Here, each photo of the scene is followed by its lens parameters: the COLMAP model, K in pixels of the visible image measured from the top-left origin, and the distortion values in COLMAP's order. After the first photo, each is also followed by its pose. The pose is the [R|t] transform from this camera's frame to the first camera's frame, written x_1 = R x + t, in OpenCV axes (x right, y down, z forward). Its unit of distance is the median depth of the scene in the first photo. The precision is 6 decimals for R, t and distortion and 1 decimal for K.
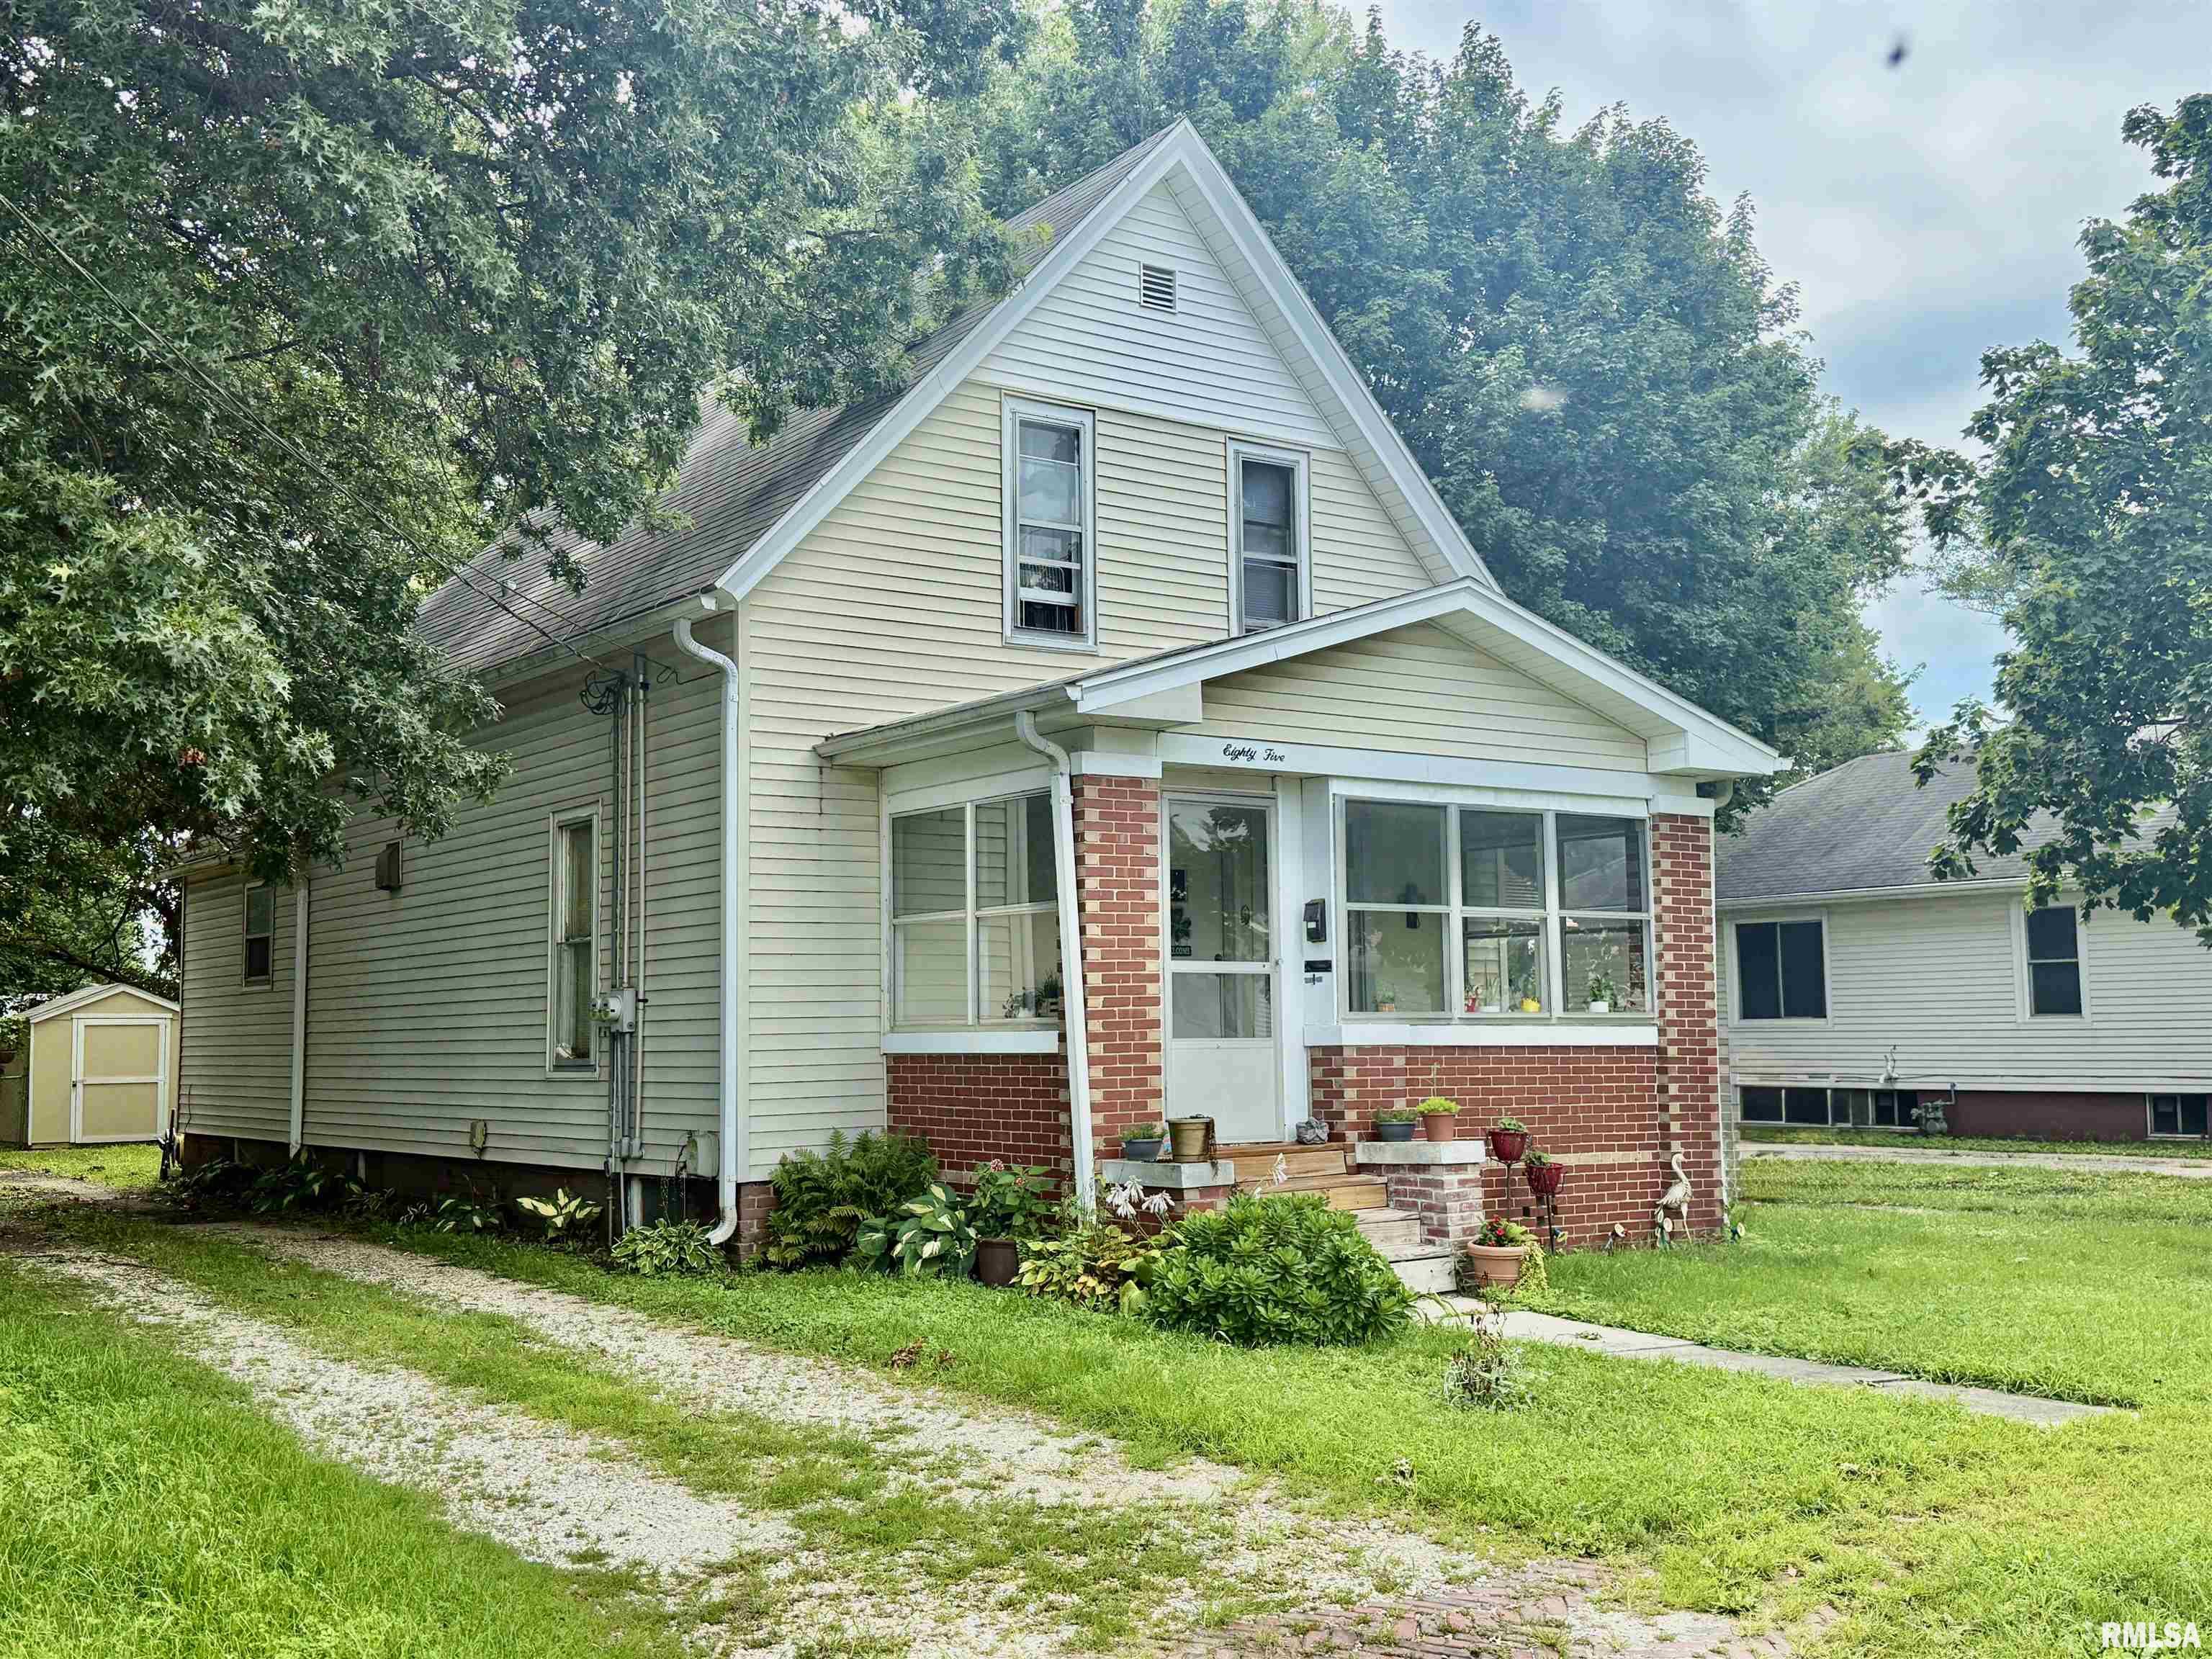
lens RADIAL K [[2285.7, 0, 1110.2], [0, 2285.7, 816.4], [0, 0, 1]] dist [0.139464, 0.000000]
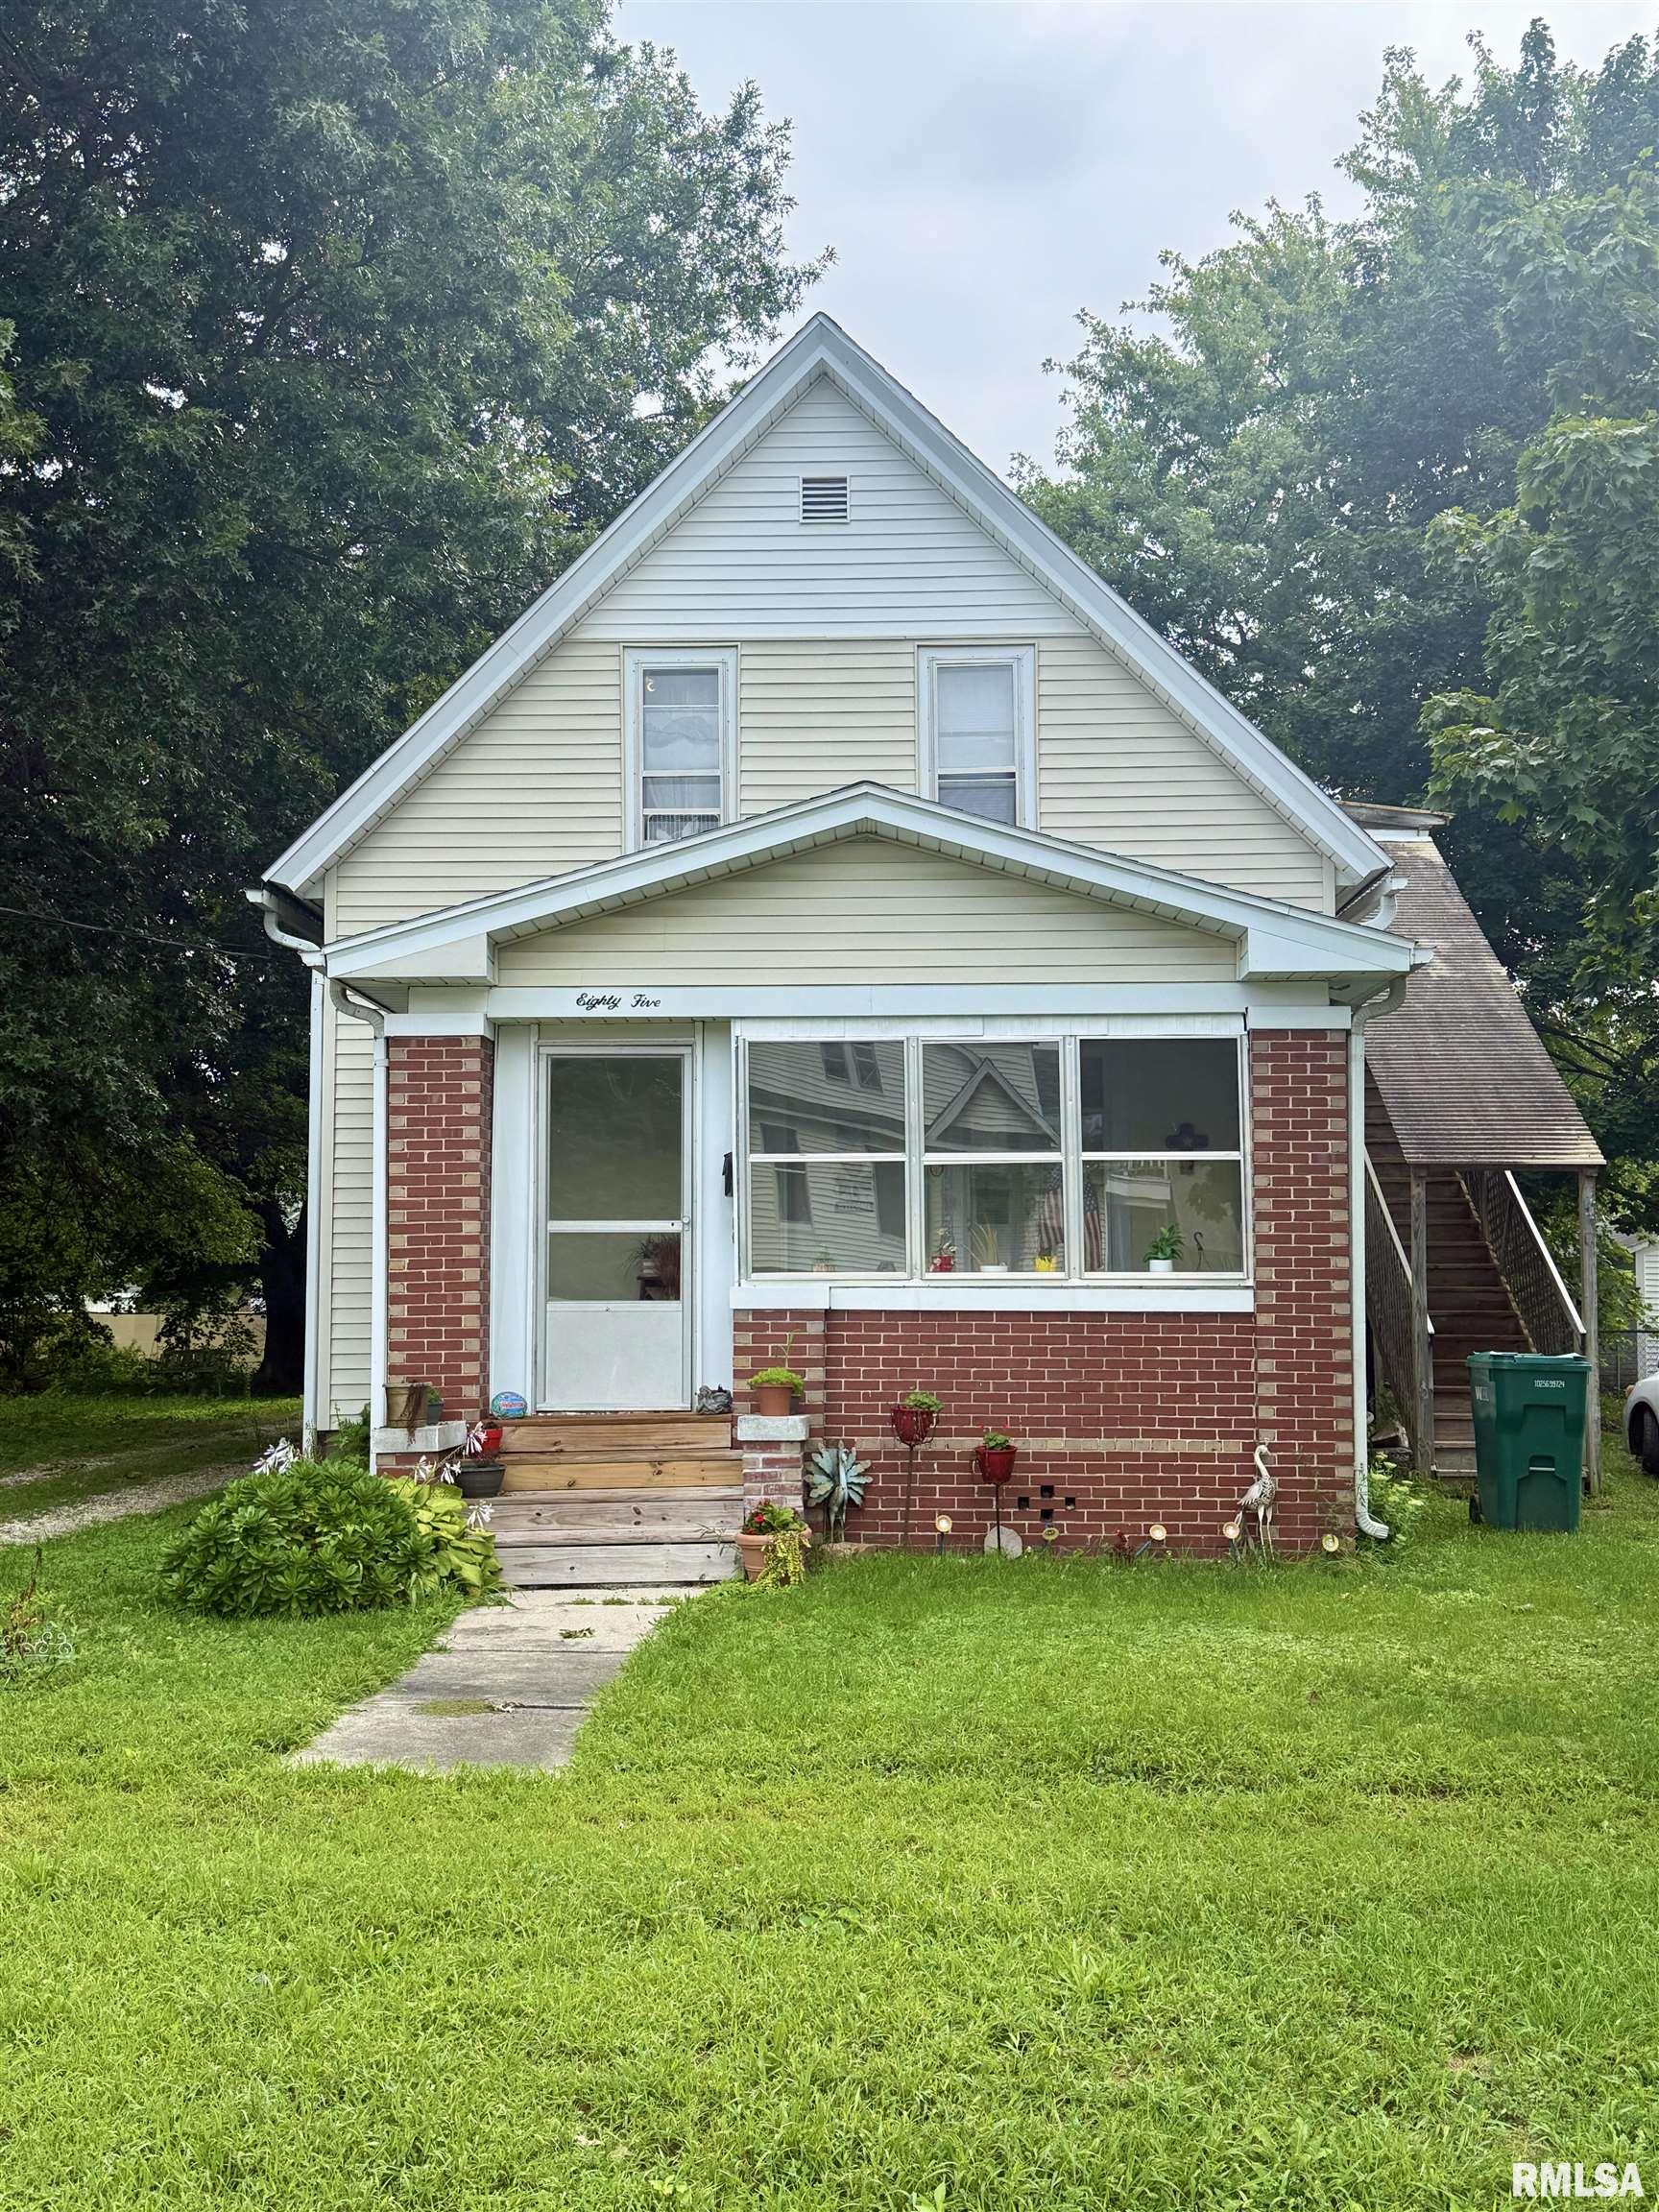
lens RADIAL K [[2285.7, 0, 832.5], [0, 2285.7, 1118.3], [0, 0, 1]] dist [0.139464, 0.000000]
pose [[0.797654, -0.038343, -0.601895, 0.677248], [0.051798, 0.998645, 0.005028, 0.020104], [0.600886, -0.035187, 0.798560, 0.284734]]
